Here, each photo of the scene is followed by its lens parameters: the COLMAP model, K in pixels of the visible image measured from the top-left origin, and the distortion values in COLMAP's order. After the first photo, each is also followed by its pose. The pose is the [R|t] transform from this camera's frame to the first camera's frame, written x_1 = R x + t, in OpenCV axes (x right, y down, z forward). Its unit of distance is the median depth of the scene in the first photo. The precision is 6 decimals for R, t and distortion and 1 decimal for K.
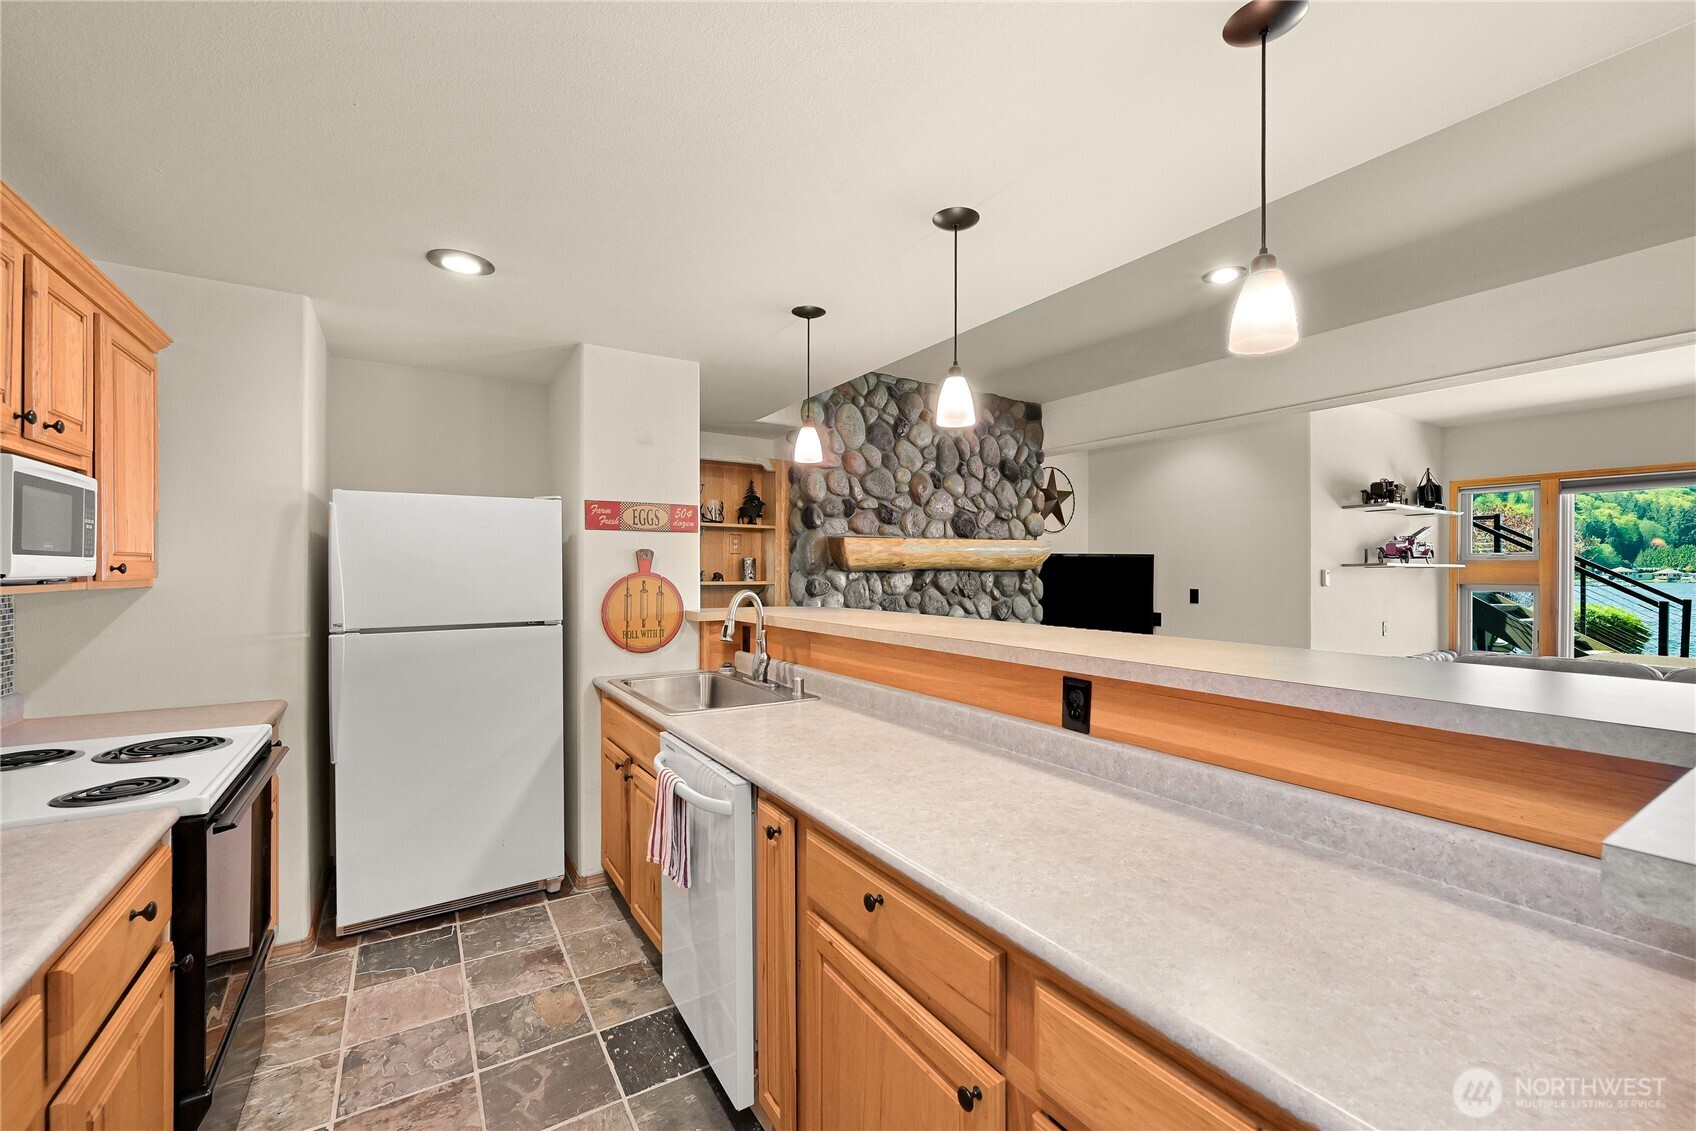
lens RADIAL K [[689.1, 0, 858.8], [0, 689.1, 561.2], [0, 0, 1]] dist [0.003743, 0.000208]
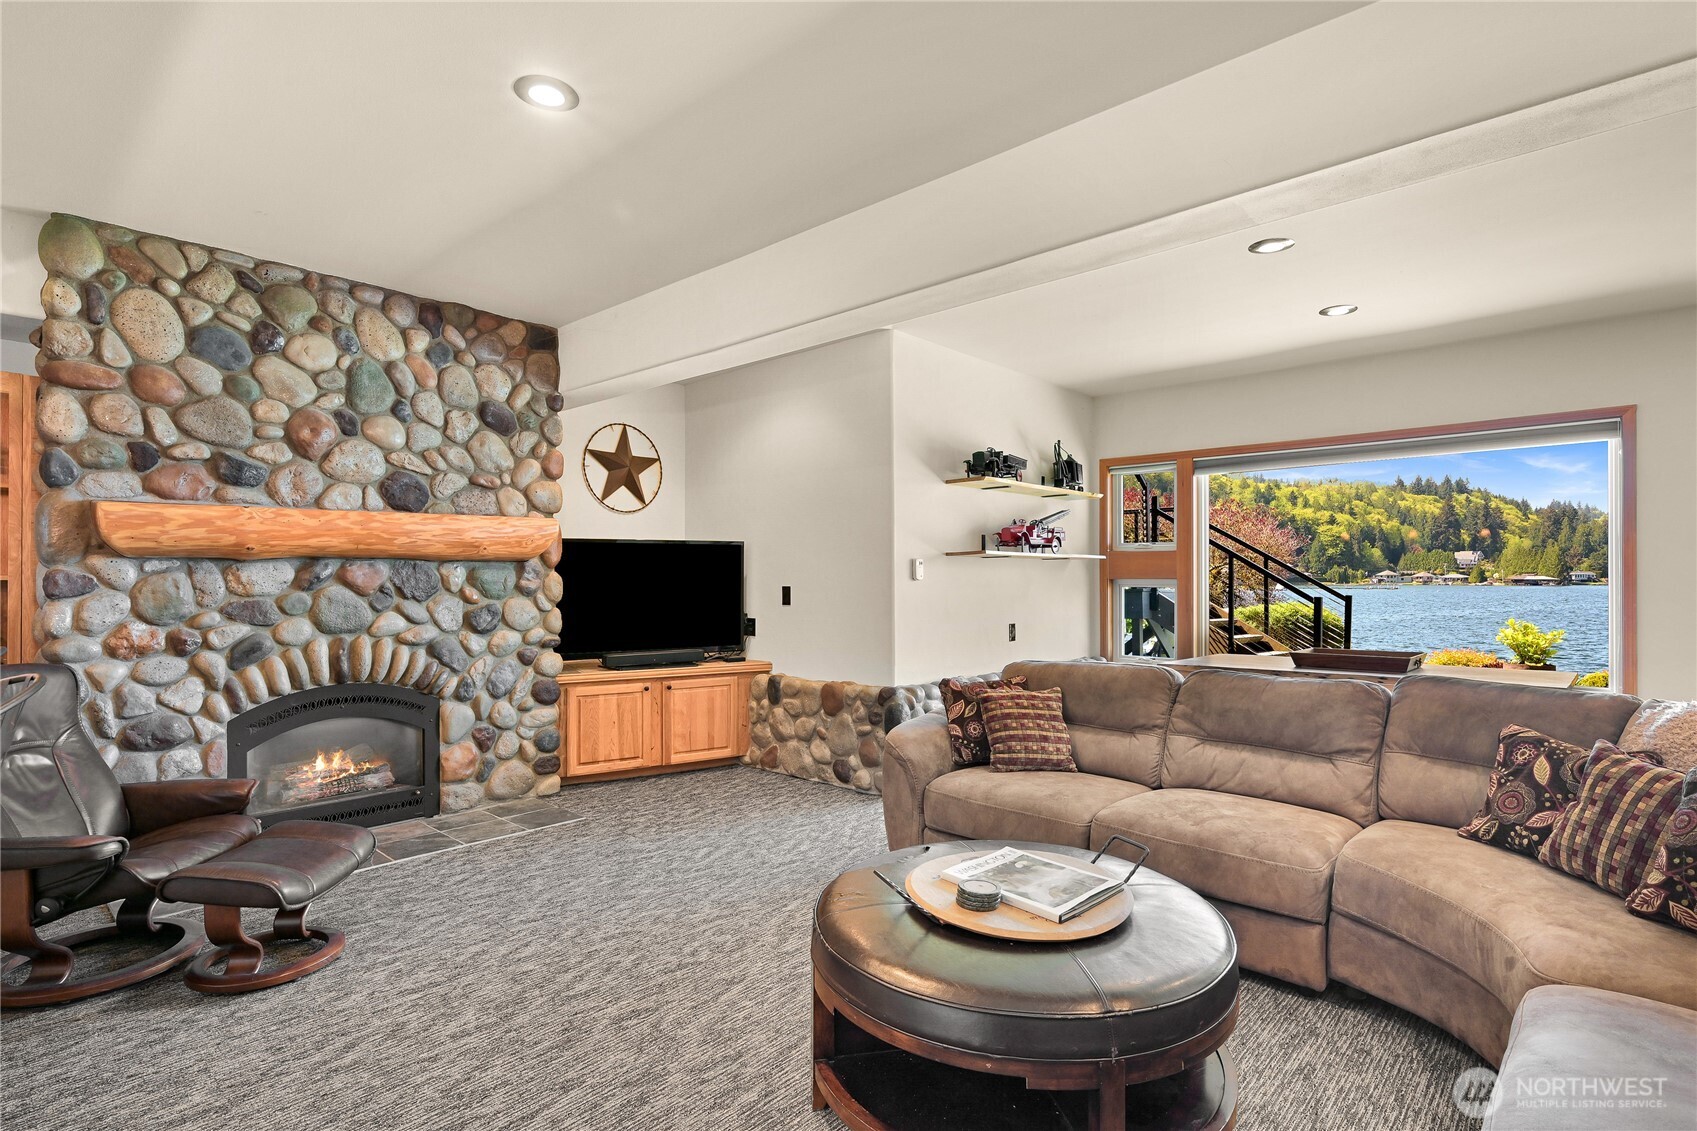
lens RADIAL K [[827.4, 0, 850.3], [0, 827.4, 556.6], [0, 0, 1]] dist [0.001090, 0.000016]
pose [[0.967793, 0.001374, 0.251744, 0.372597], [0.001573, 0.999933, -0.011505, 0.020649], [-0.251742, 0.011530, 0.967726, 0.105512]]
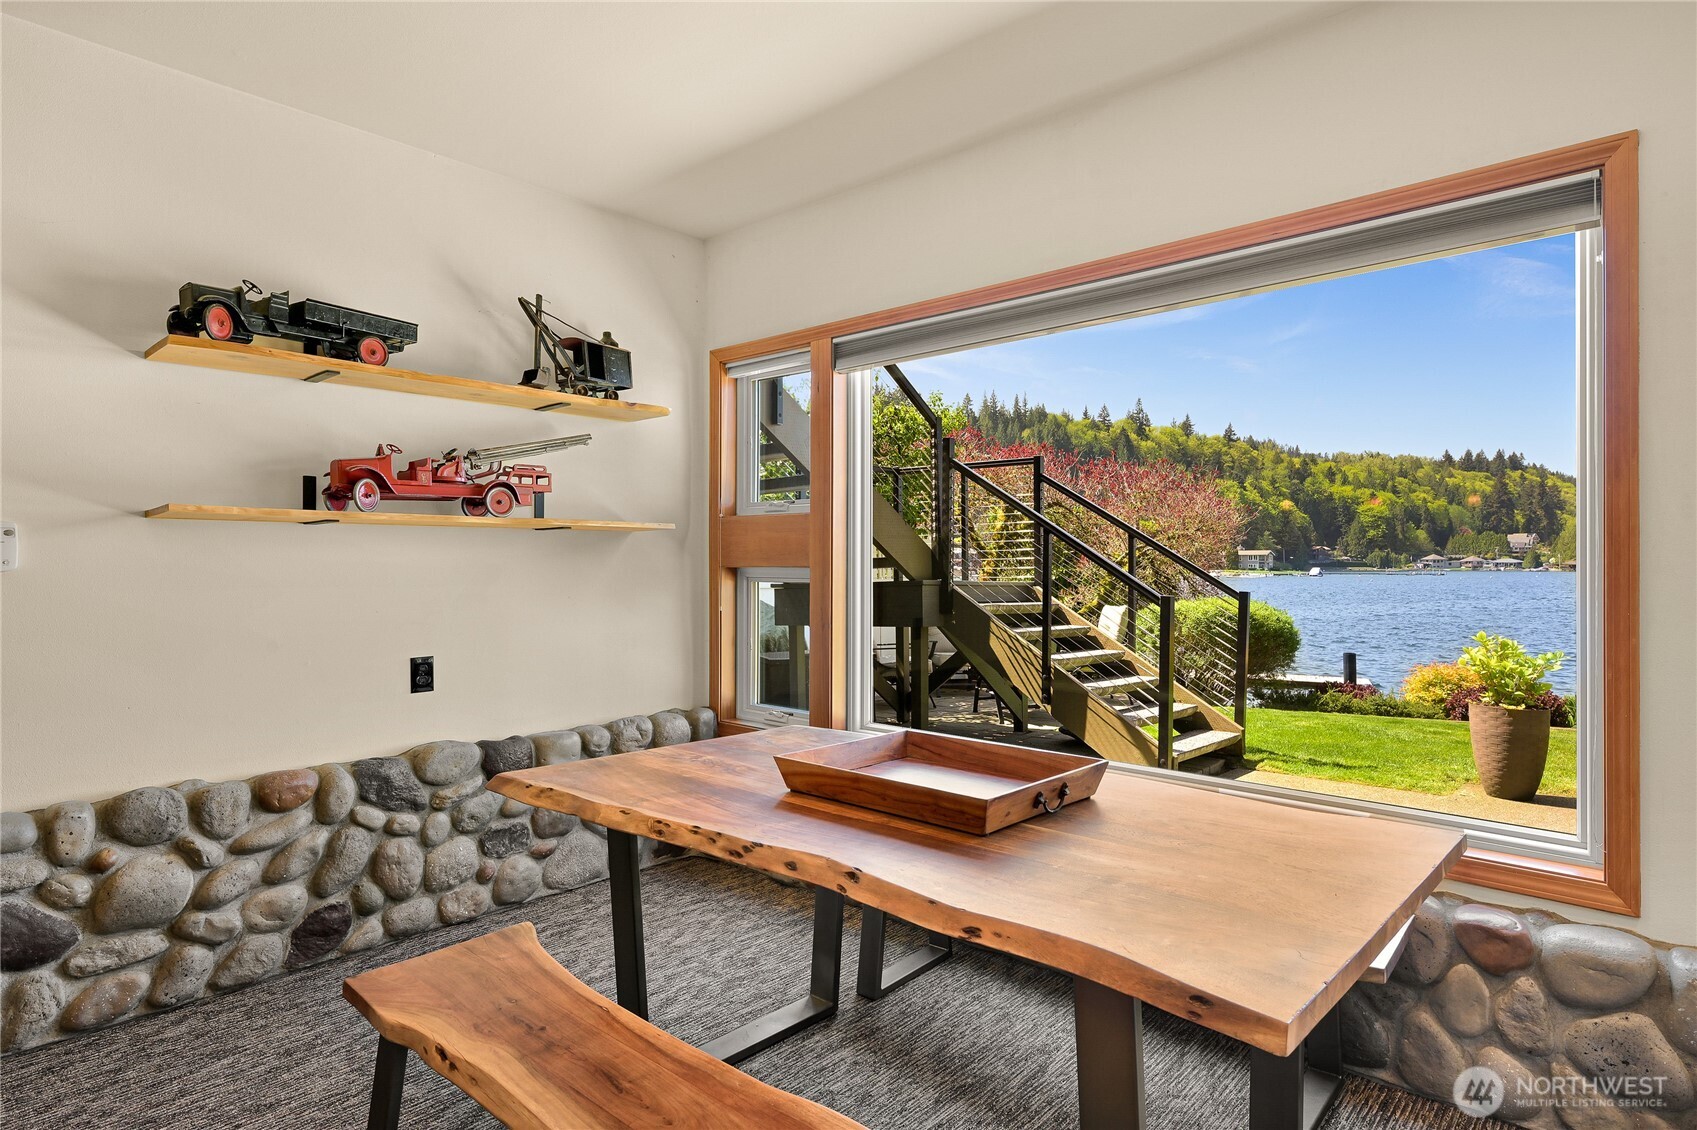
lens RADIAL K [[916.1, 0, 853.8], [0, 916.1, 536.2], [0, 0, 1]] dist [0.001553, 0.001309]
pose [[0.964848, 0.005011, 0.262762, 0.380727], [-0.001803, 0.999921, -0.012450, 0.020698], [-0.262803, 0.011538, 0.964780, 0.110242]]
